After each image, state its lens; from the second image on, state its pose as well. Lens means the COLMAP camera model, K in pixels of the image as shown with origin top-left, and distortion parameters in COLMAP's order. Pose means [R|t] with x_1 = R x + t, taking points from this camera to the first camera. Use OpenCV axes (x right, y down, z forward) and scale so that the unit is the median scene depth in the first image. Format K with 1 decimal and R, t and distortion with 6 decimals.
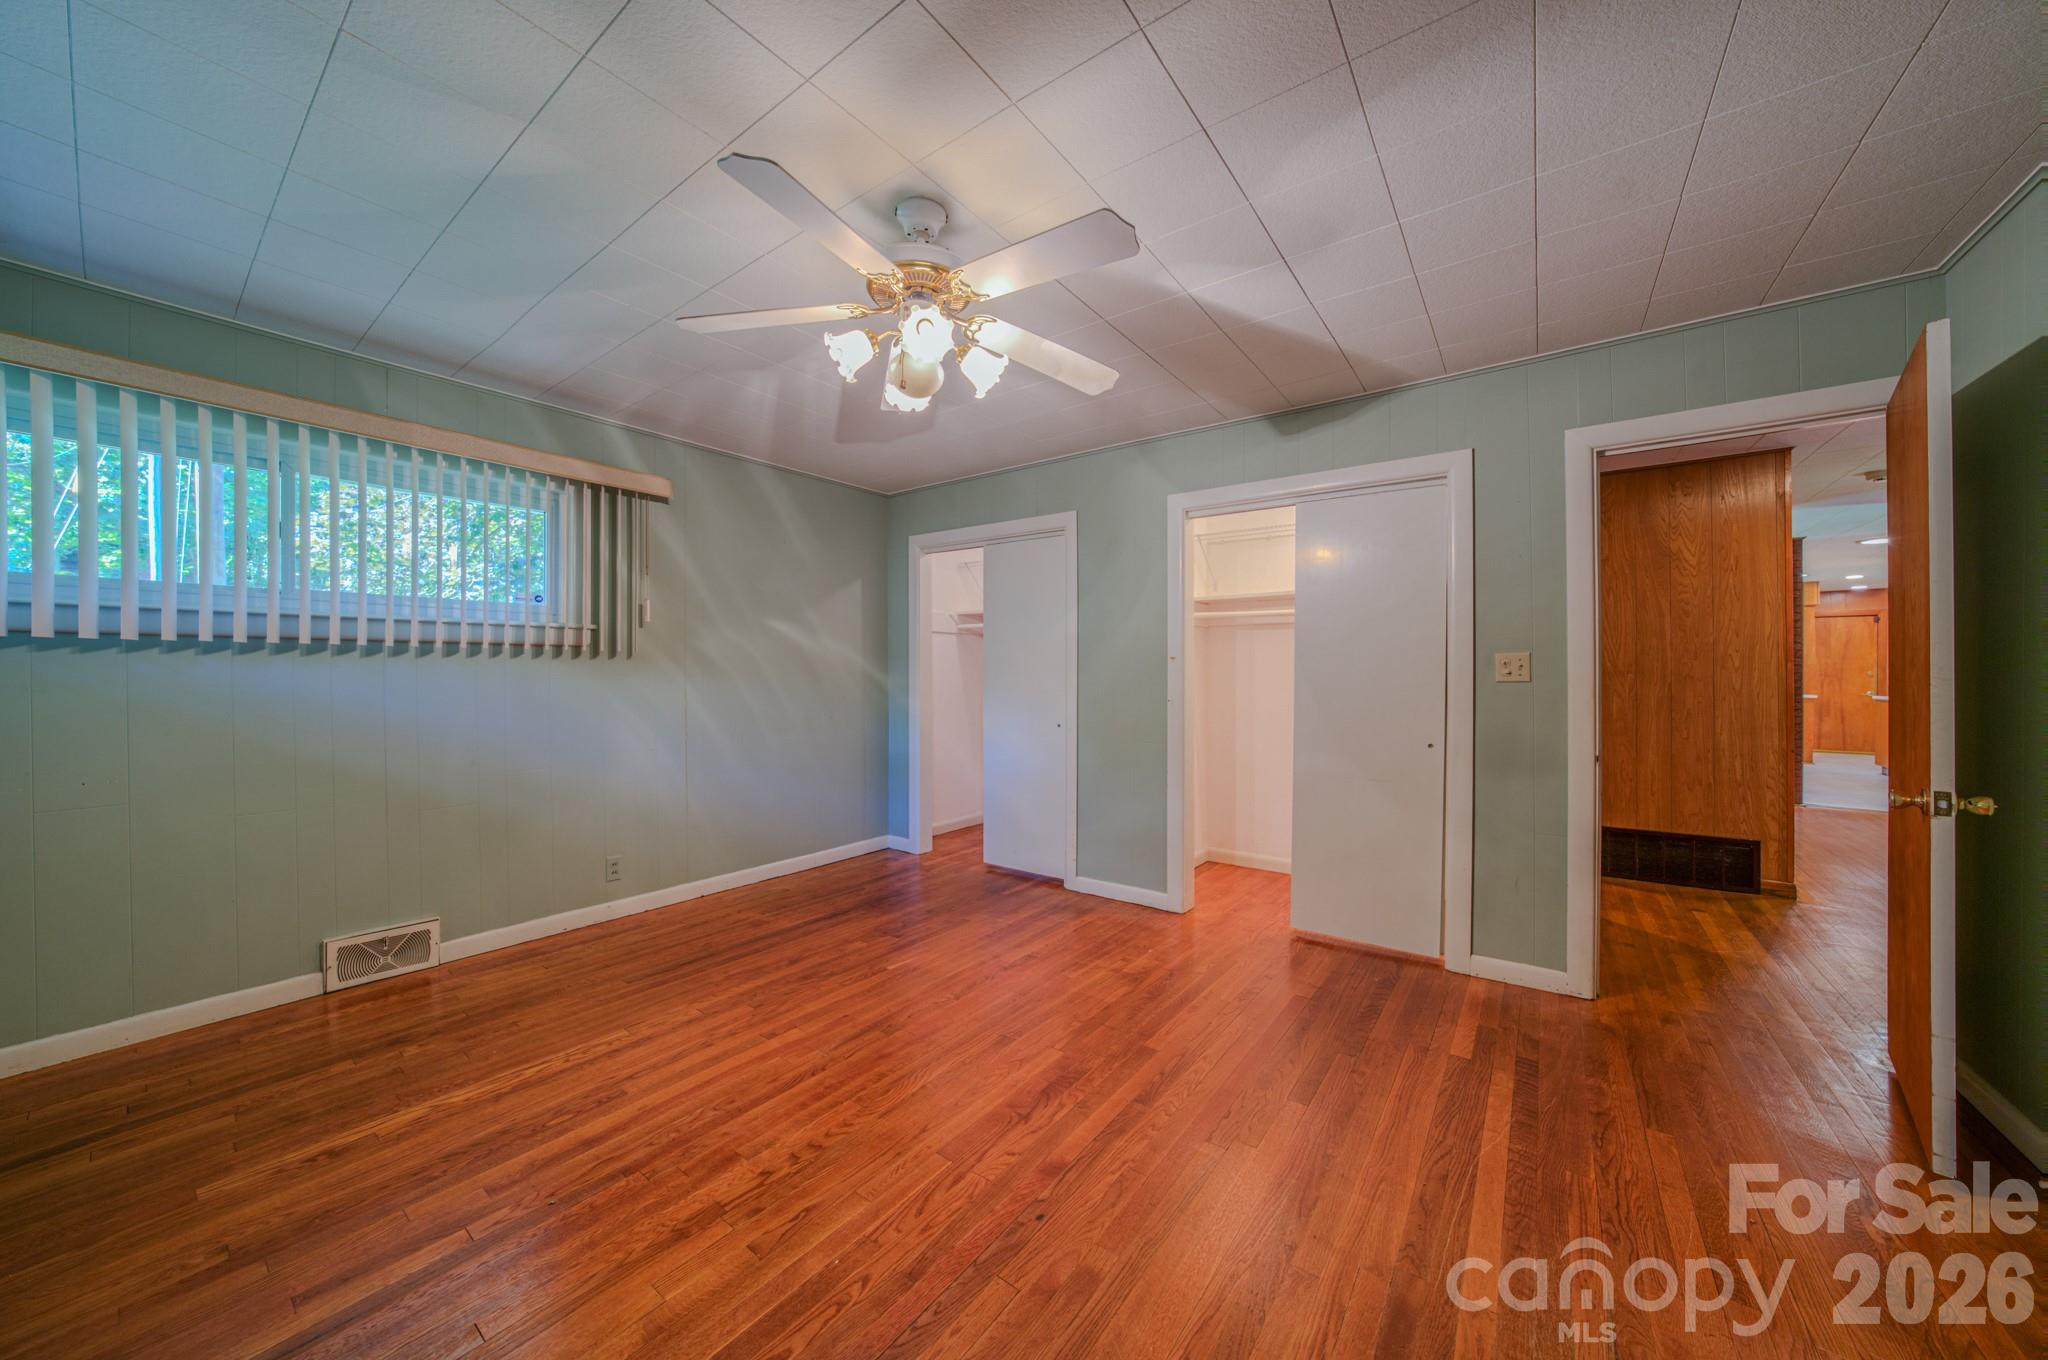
lens RADIAL K [[707.4, 0, 1026.4], [0, 707.4, 673.2], [0, 0, 1]] dist [-0.017804, 0.002375]
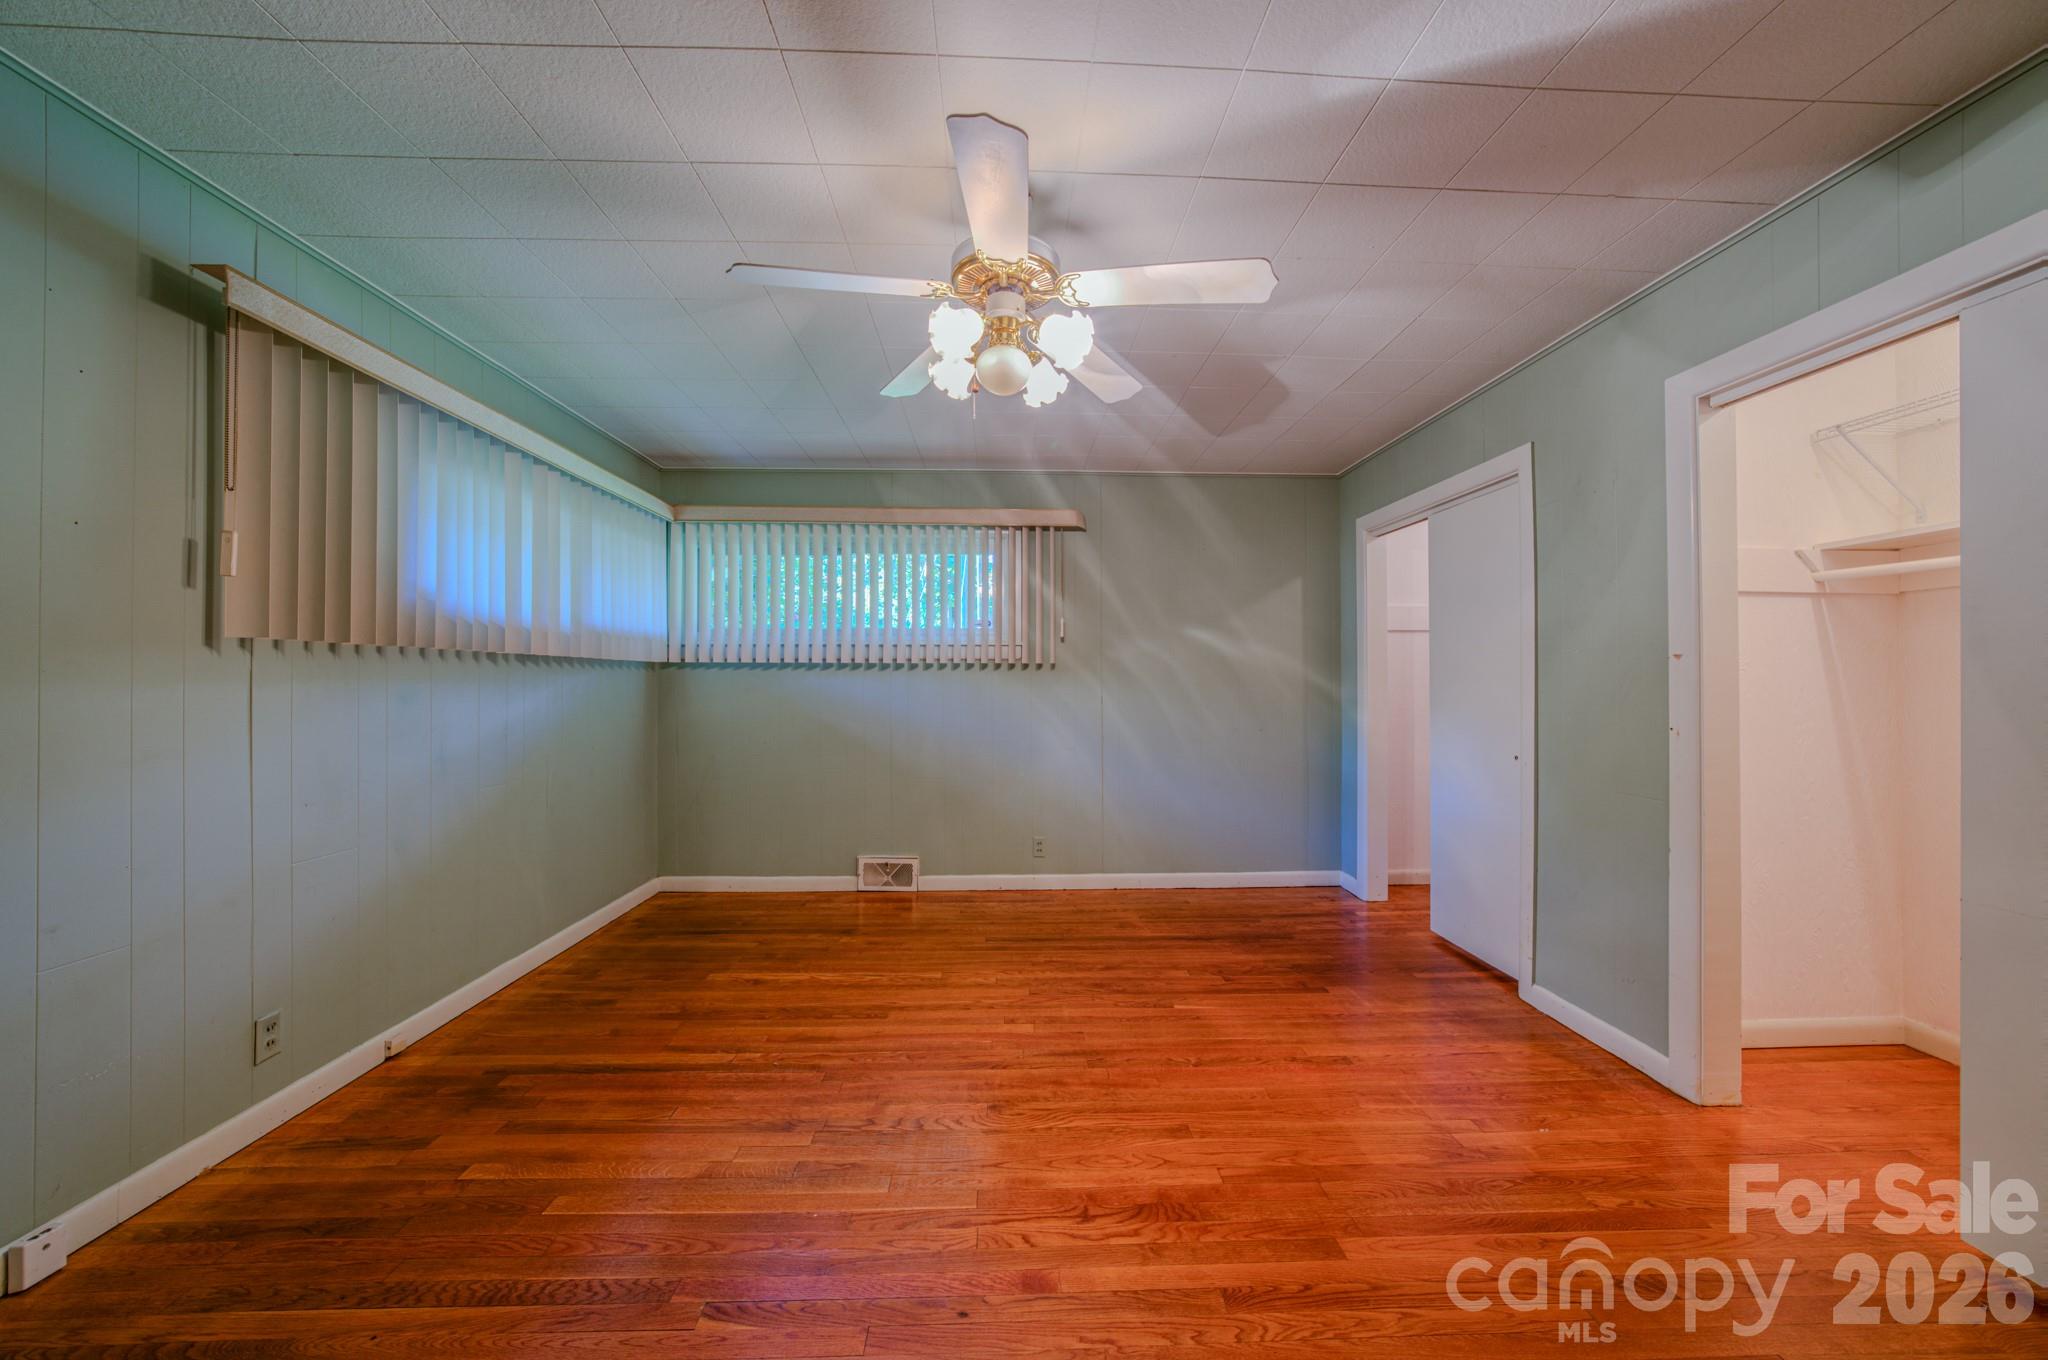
lens RADIAL K [[707.4, 0, 1017.0], [0, 707.4, 676.7], [0, 0, 1]] dist [-0.017804, 0.002375]
pose [[0.623520, -0.005688, -0.781787, 0.354003], [0.000348, 0.999975, -0.006999, -0.000837], [0.781807, 0.004092, 0.623507, 0.246151]]
